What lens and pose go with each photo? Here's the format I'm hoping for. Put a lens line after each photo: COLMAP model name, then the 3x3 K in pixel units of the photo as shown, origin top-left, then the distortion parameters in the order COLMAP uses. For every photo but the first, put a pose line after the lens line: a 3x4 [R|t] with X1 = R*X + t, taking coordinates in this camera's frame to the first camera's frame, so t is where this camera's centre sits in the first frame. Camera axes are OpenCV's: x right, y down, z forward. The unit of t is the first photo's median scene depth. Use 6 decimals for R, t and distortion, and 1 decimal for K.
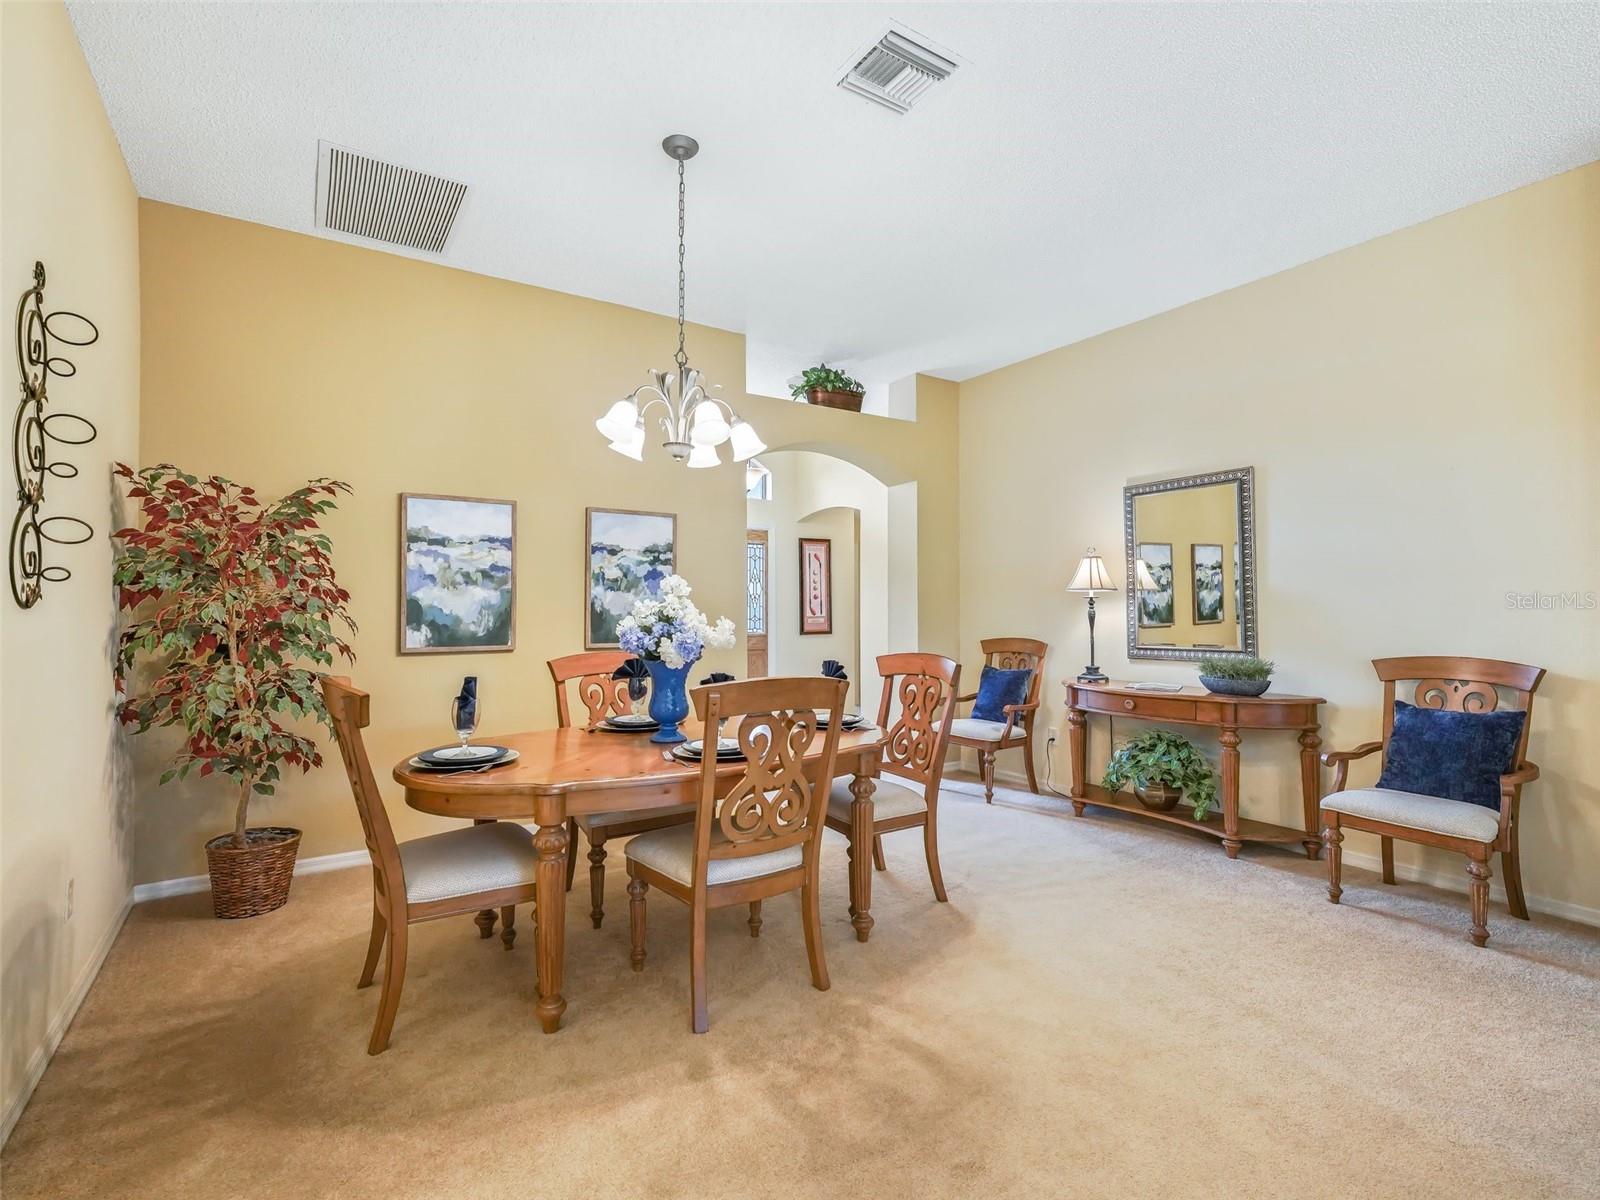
lens RADIAL K [[787.5, 0, 802.1], [0, 787.5, 587.4], [0, 0, 1]] dist [0.003324, -0.005204]
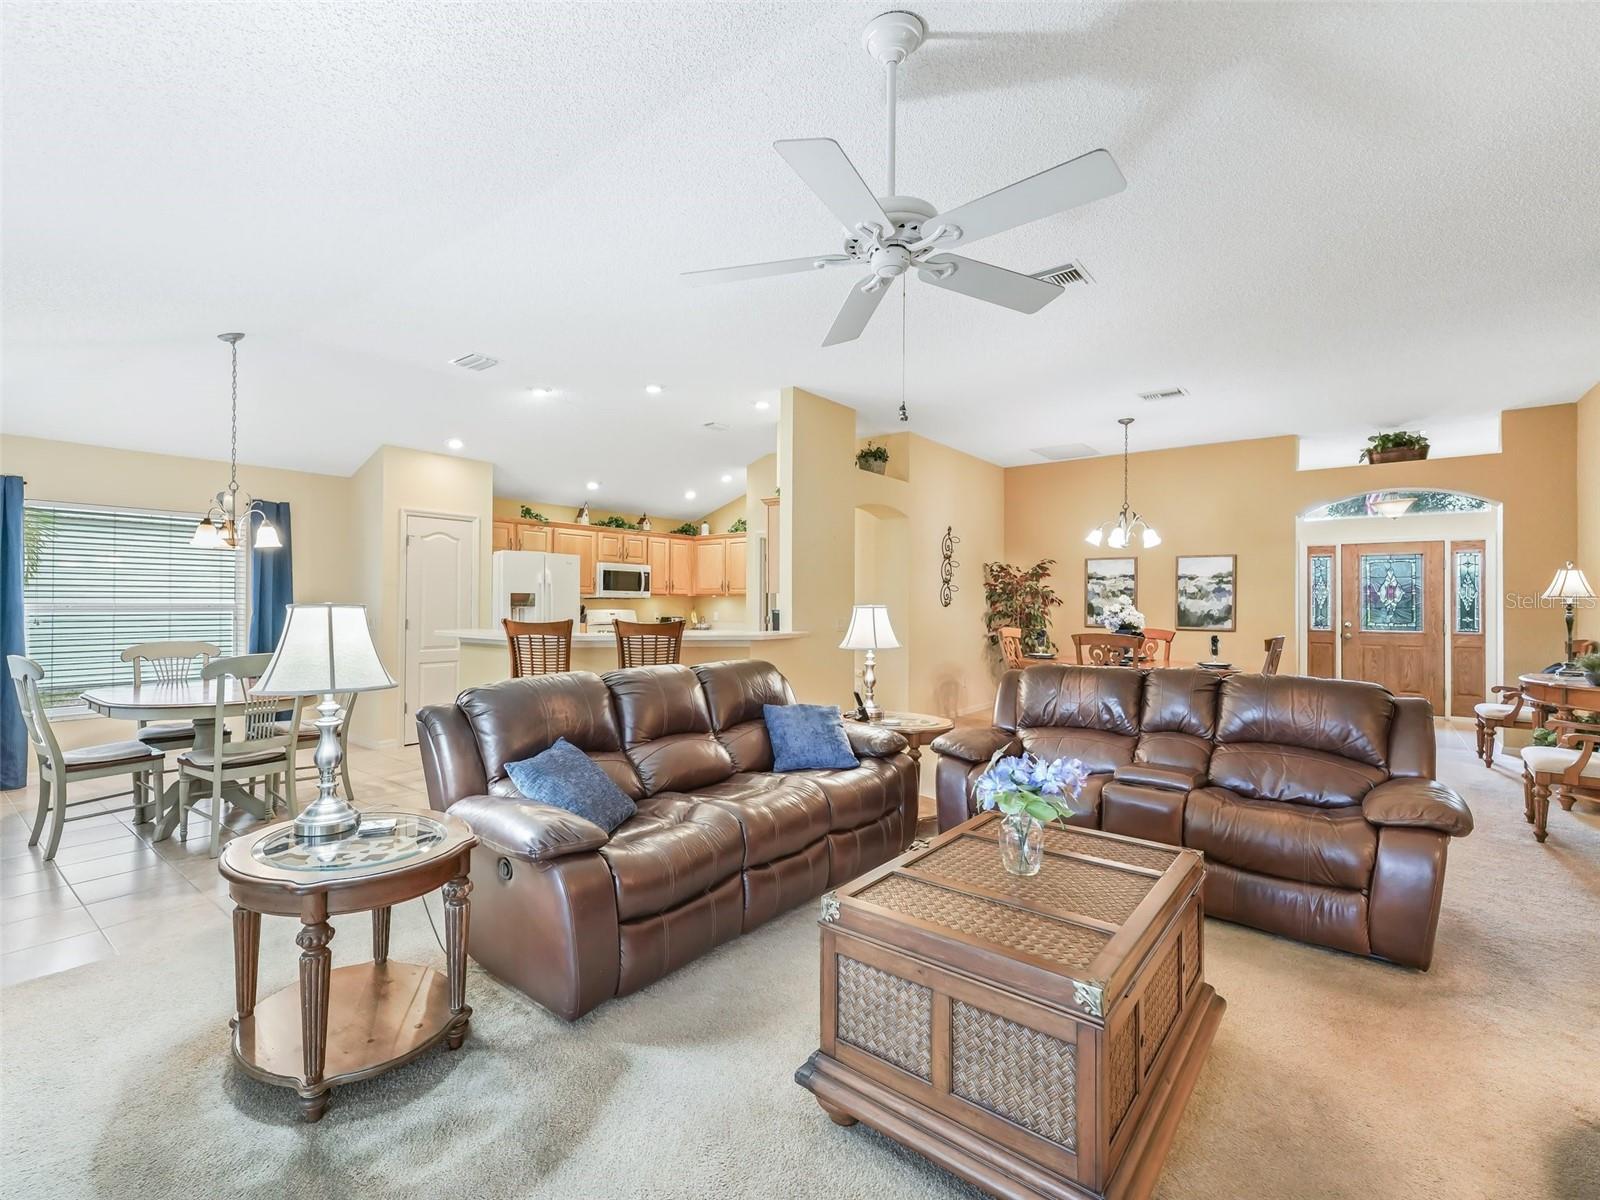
lens RADIAL K [[727.2, 0, 765.1], [0, 727.2, 600.7], [0, 0, 1]] dist [0.014579, -0.003324]
pose [[0.296887, 0.002087, -0.954910, 1.229658], [0.018783, 0.999791, 0.008025, -0.027391], [0.954728, -0.020318, 0.296785, -0.543830]]
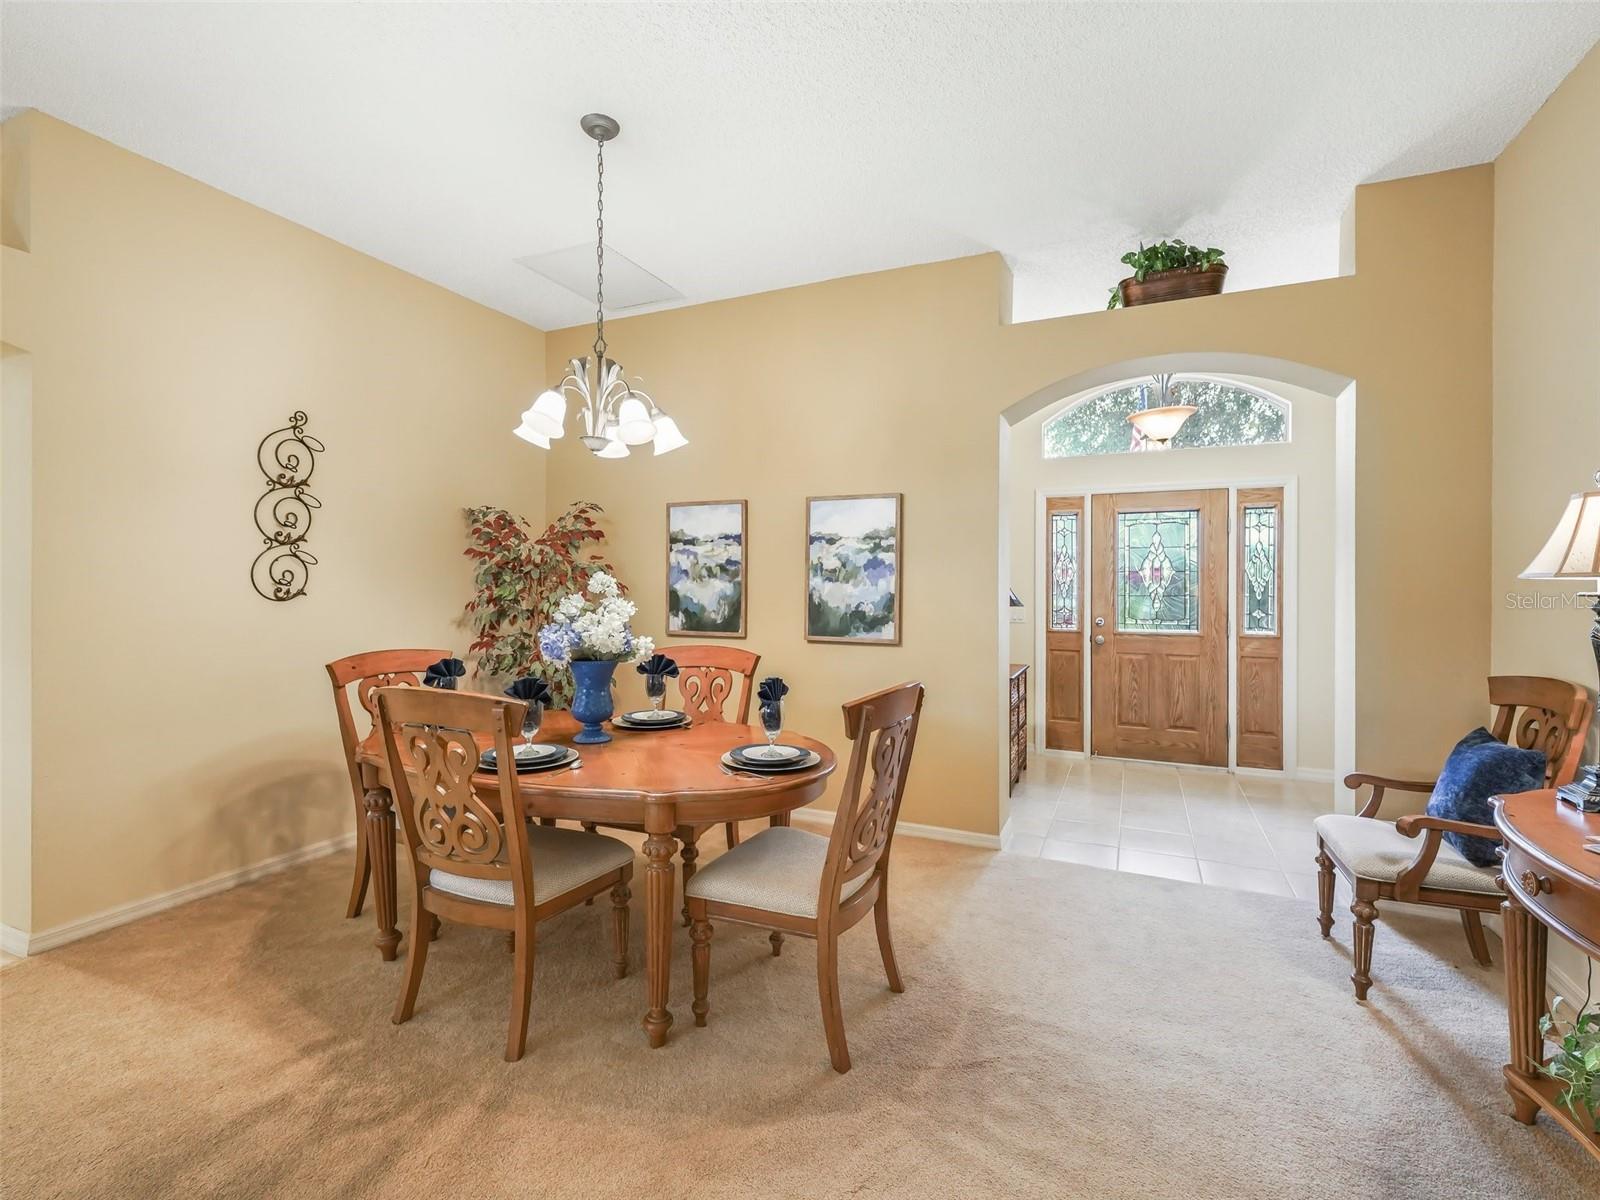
lens RADIAL K [[727.2, 0, 797.3], [0, 727.2, 590.0], [0, 0, 1]] dist [0.014579, -0.003324]
pose [[0.526961, 0.008529, -0.849847, 0.537561], [0.018410, 0.999600, 0.021447, -0.005906], [0.849690, -0.026948, 0.526593, 0.538205]]
